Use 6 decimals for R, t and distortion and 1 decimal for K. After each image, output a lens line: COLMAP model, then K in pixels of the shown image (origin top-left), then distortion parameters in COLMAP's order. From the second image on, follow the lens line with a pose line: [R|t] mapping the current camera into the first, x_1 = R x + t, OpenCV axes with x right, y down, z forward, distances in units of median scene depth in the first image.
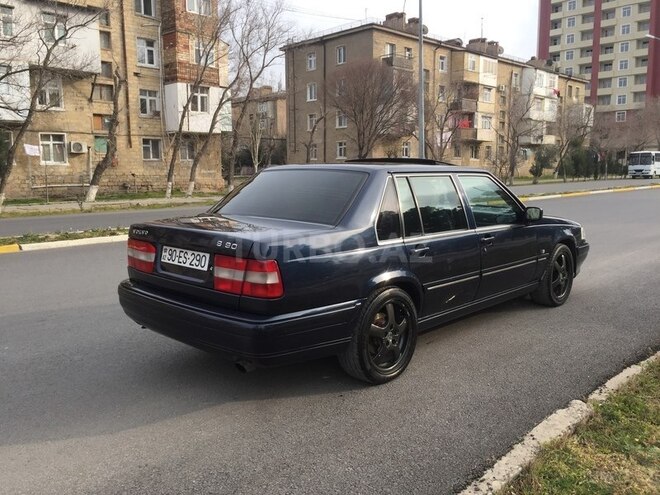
lens RADIAL K [[568.4, 0, 329.7], [0, 568.4, 247.2], [0, 0, 1]] dist [0.080321, -0.105769]
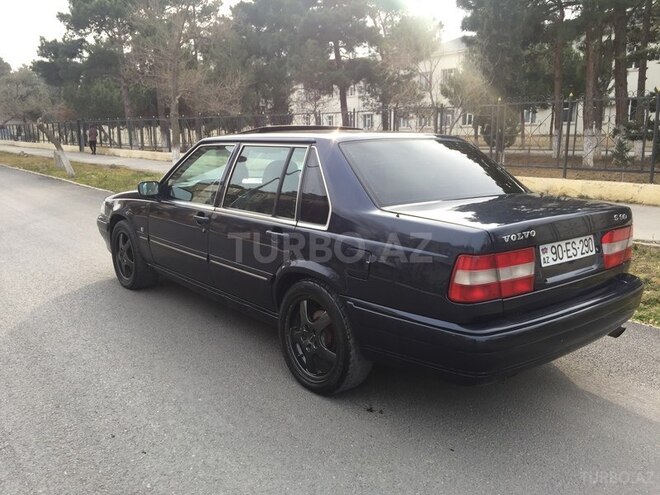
lens RADIAL K [[568.4, 0, 329.7], [0, 568.4, 247.8], [0, 0, 1]] dist [0.080321, -0.105769]
pose [[0.115588, -0.185353, 0.975850, -1.160268], [0.135806, 0.976159, 0.169326, -0.179385], [-0.983970, 0.112954, 0.138004, 1.306149]]
